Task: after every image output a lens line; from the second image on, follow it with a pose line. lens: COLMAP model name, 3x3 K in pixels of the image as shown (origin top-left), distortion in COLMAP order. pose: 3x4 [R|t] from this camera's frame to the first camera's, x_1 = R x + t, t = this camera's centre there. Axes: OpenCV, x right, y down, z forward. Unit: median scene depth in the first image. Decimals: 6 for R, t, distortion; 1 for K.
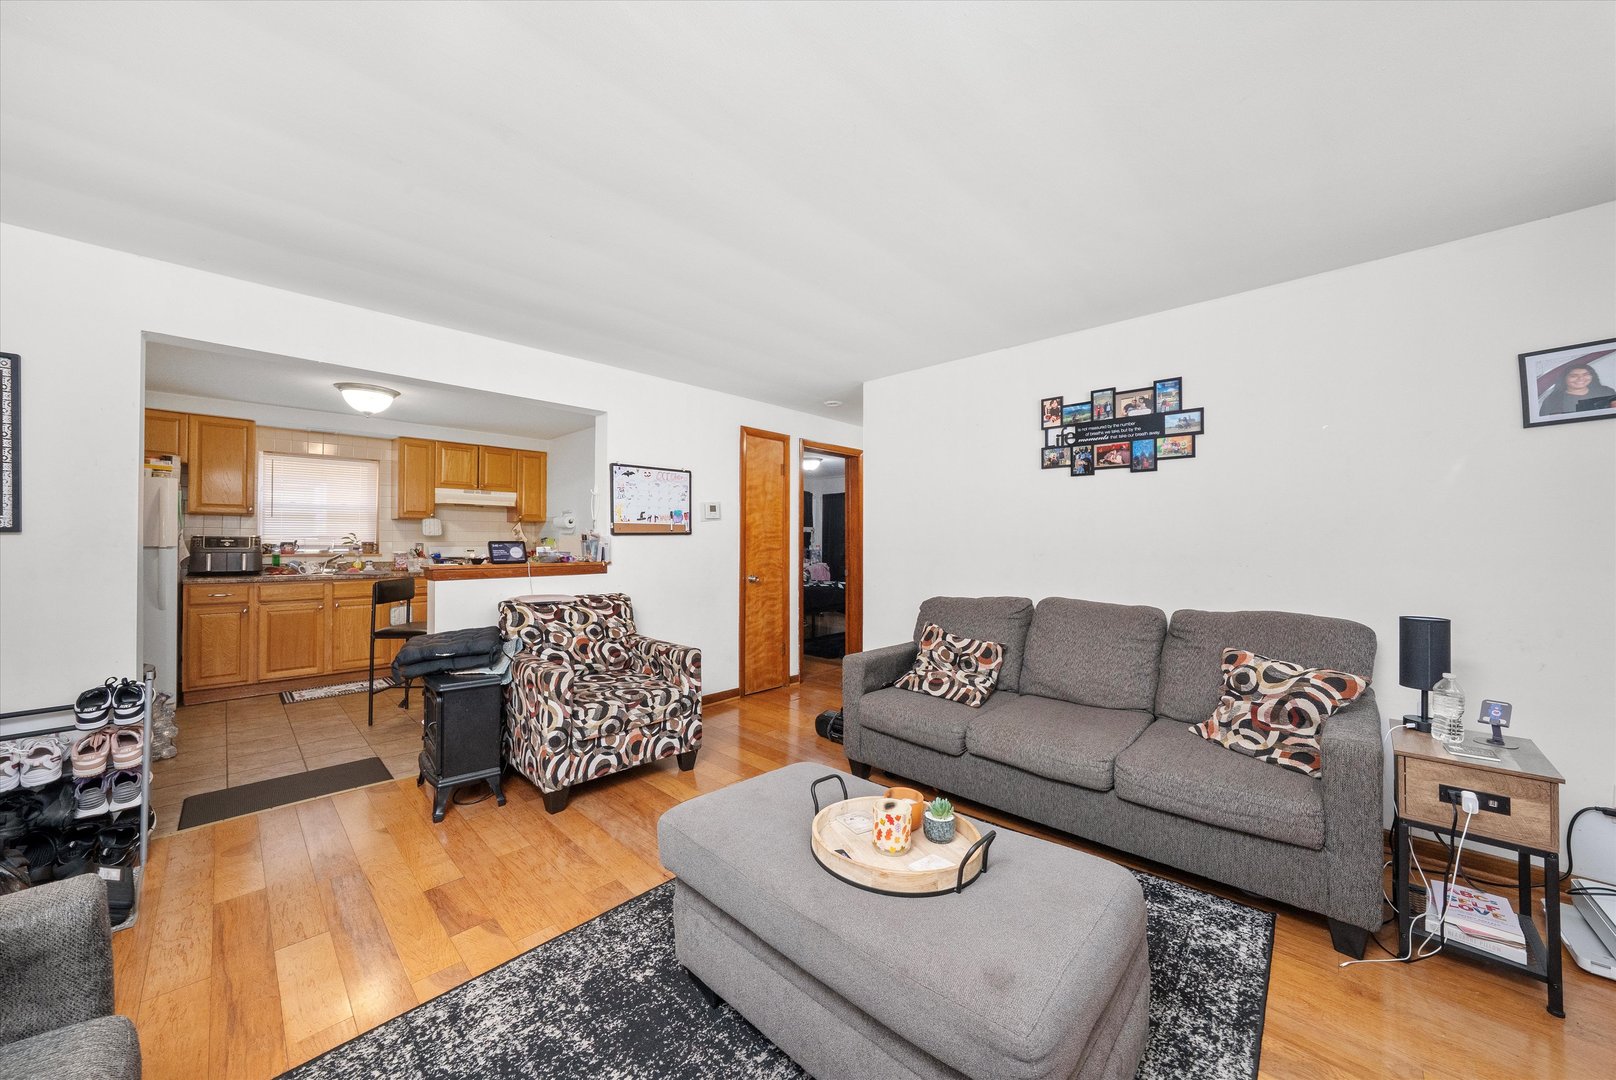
lens RADIAL K [[584.0, 0, 808.0], [0, 584.0, 540.0], [0, 0, 1]] dist [-0.019038, 0.000164]
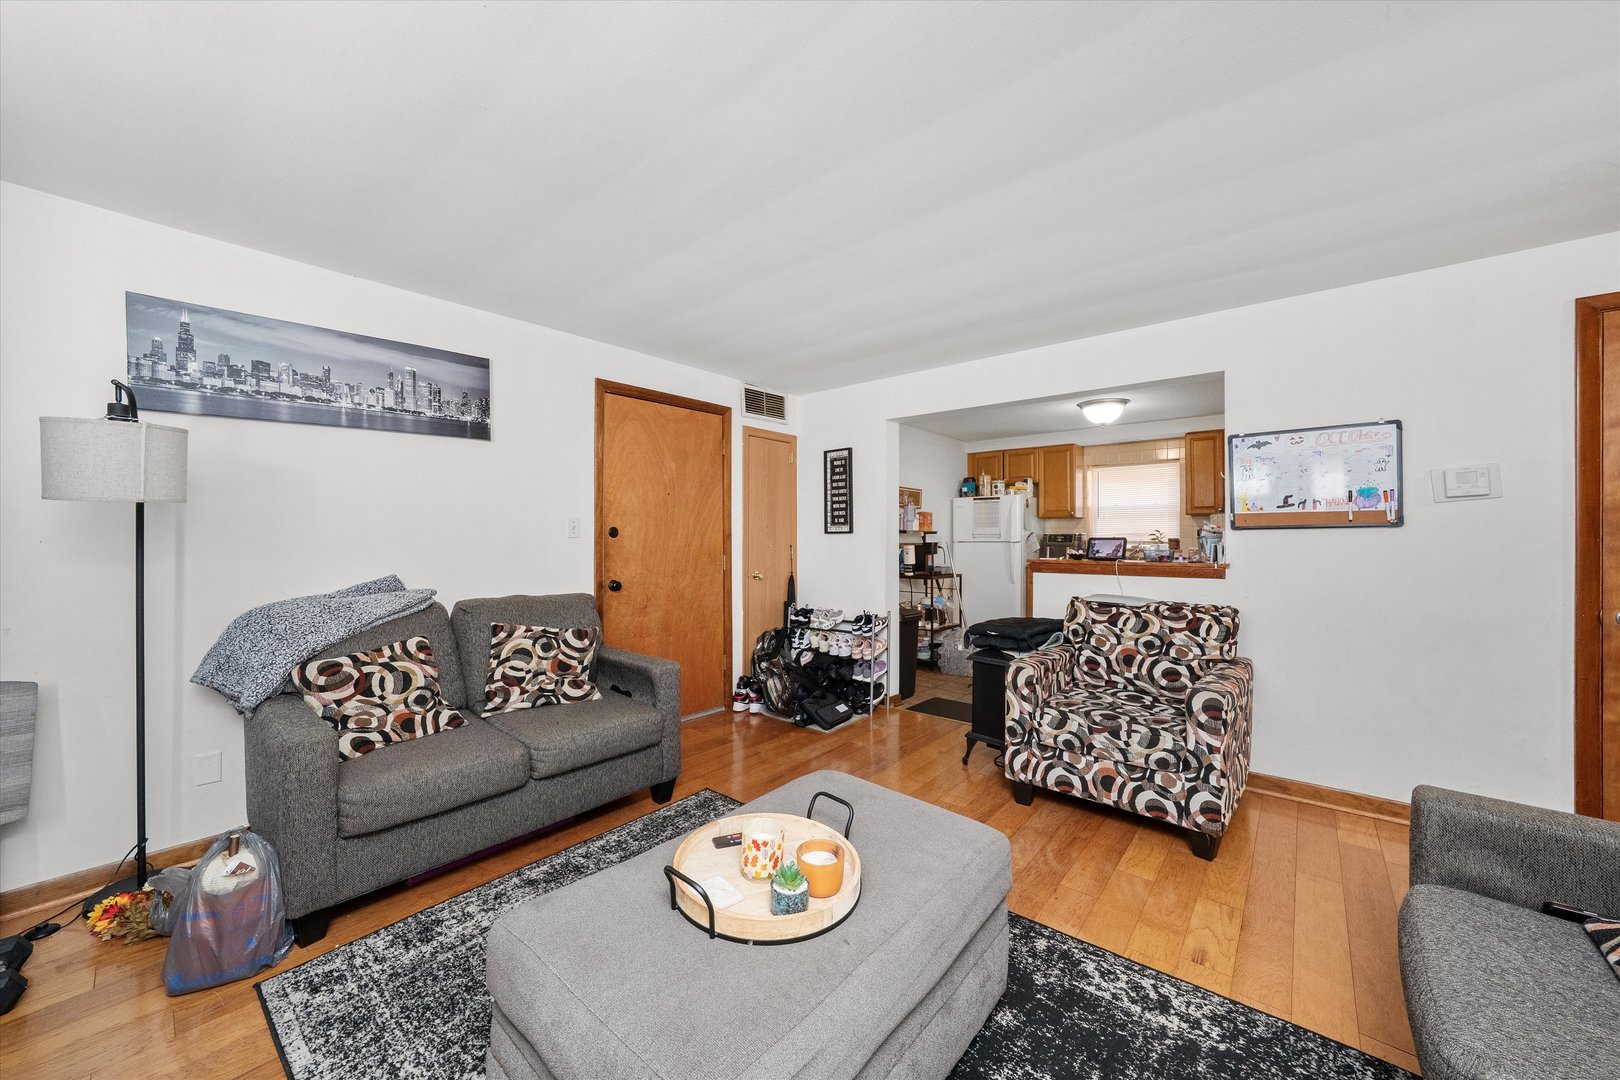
lens RADIAL K [[621.3, 0, 802.5], [0, 621.3, 533.7], [0, 0, 1]] dist [-0.019727, 0.000383]
pose [[0.013608, -0.007061, -0.999882, 0.561019], [0.001557, 0.999974, -0.007041, 0.002205], [0.999906, -0.001461, 0.013619, 0.519425]]
